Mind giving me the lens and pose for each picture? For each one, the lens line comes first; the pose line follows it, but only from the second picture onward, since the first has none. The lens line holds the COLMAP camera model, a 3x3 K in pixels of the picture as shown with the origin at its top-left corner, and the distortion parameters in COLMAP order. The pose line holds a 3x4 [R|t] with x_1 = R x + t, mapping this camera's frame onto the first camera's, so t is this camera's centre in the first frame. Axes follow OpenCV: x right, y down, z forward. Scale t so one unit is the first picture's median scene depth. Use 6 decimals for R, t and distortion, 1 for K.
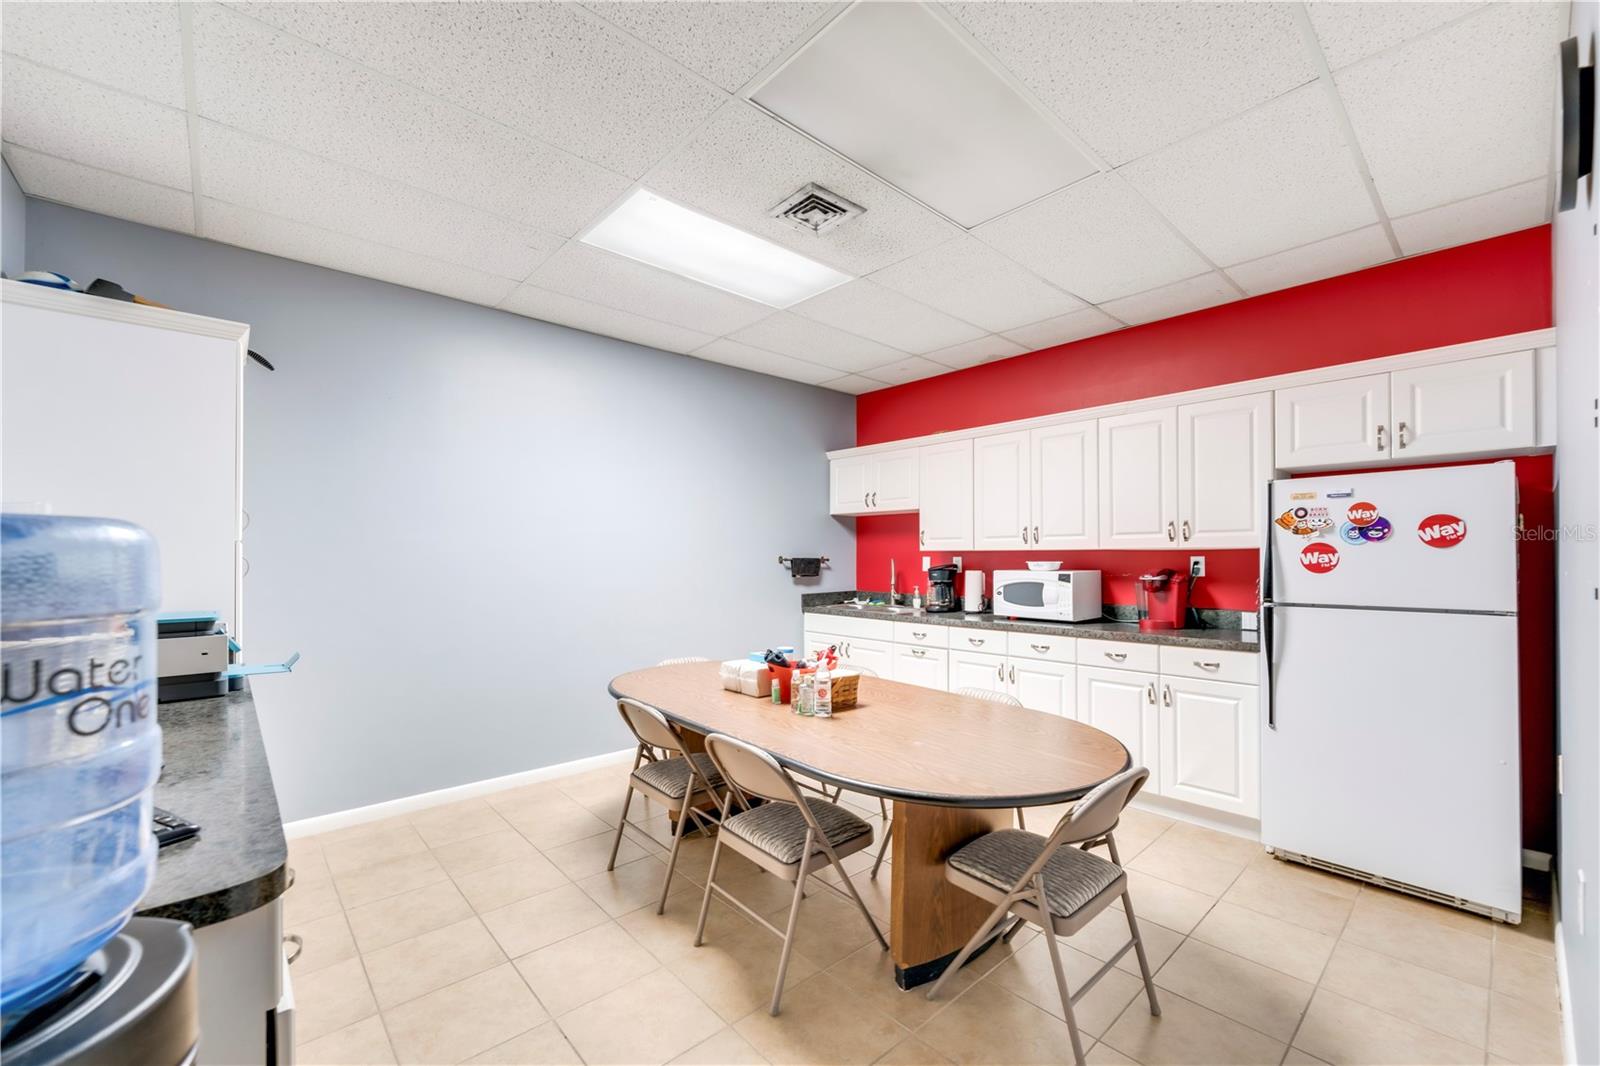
lens RADIAL K [[643.8, 0, 803.2], [0, 643.8, 546.1], [0, 0, 1]] dist [0.001779, 0.000009]
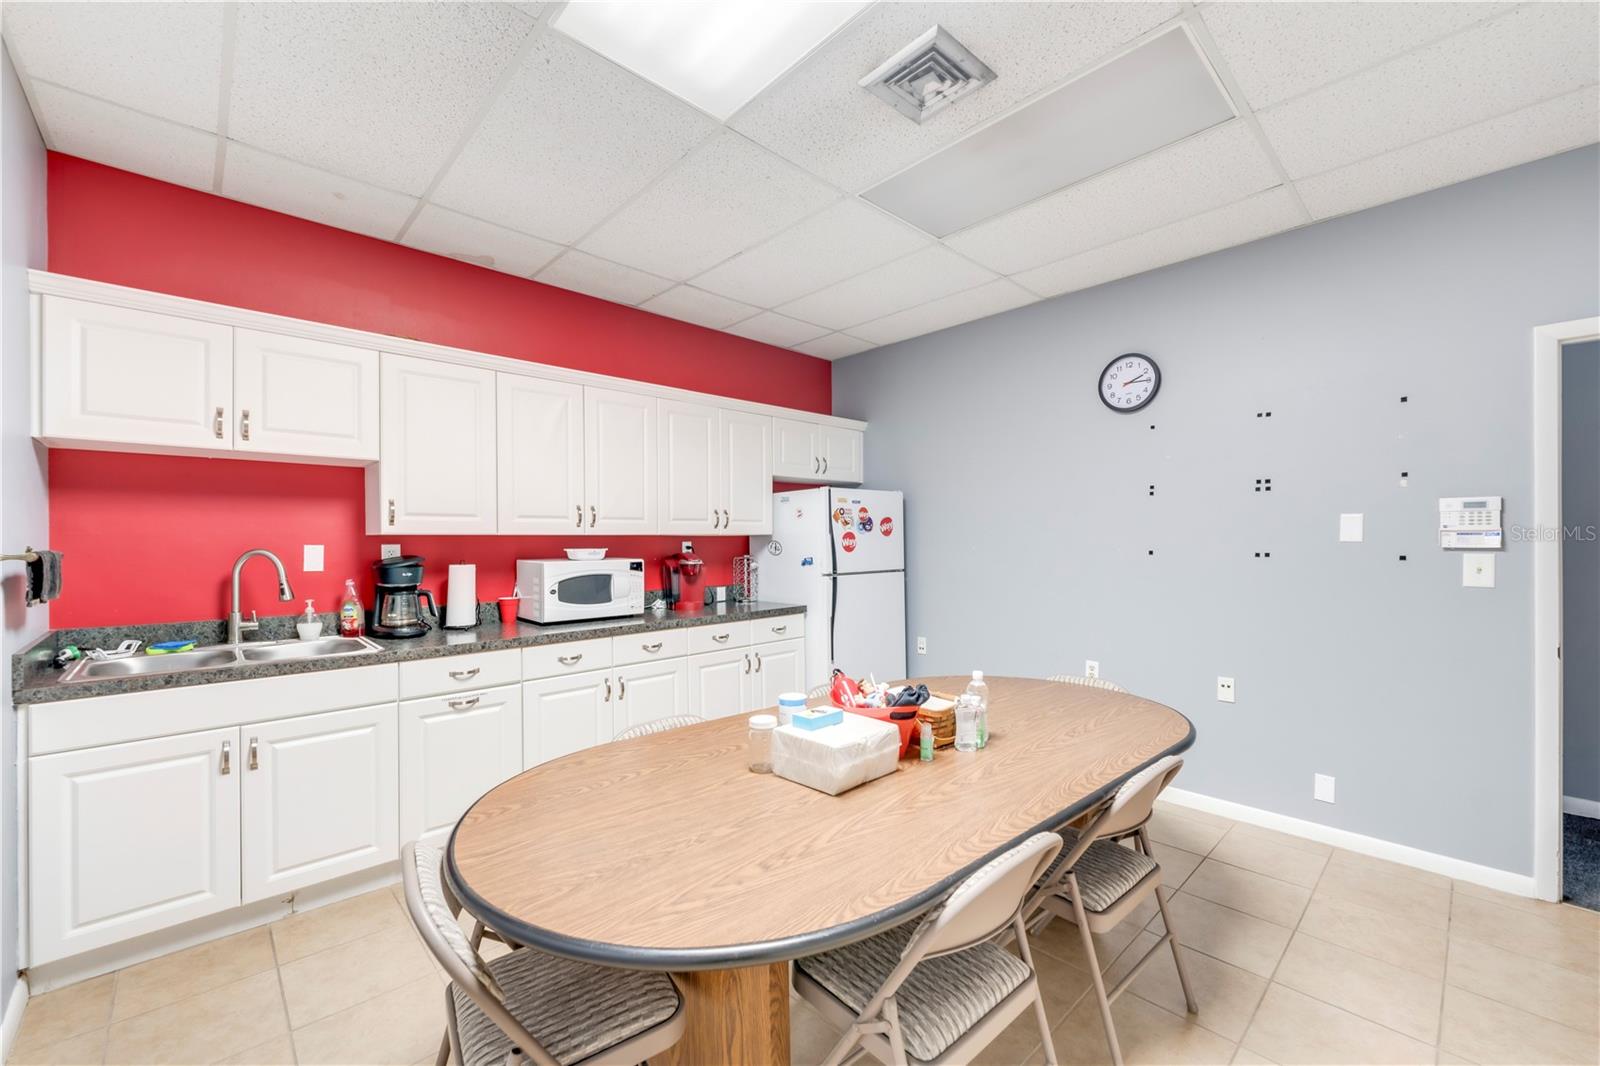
lens RADIAL K [[643.8, 0, 803.2], [0, 643.8, 537.8], [0, 0, 1]] dist [0.001779, 0.000009]
pose [[-0.021638, 0.004795, 0.999754, -0.486912], [-0.010191, 0.999935, -0.005016, 0.011905], [-0.999714, -0.010297, -0.021588, 0.785417]]
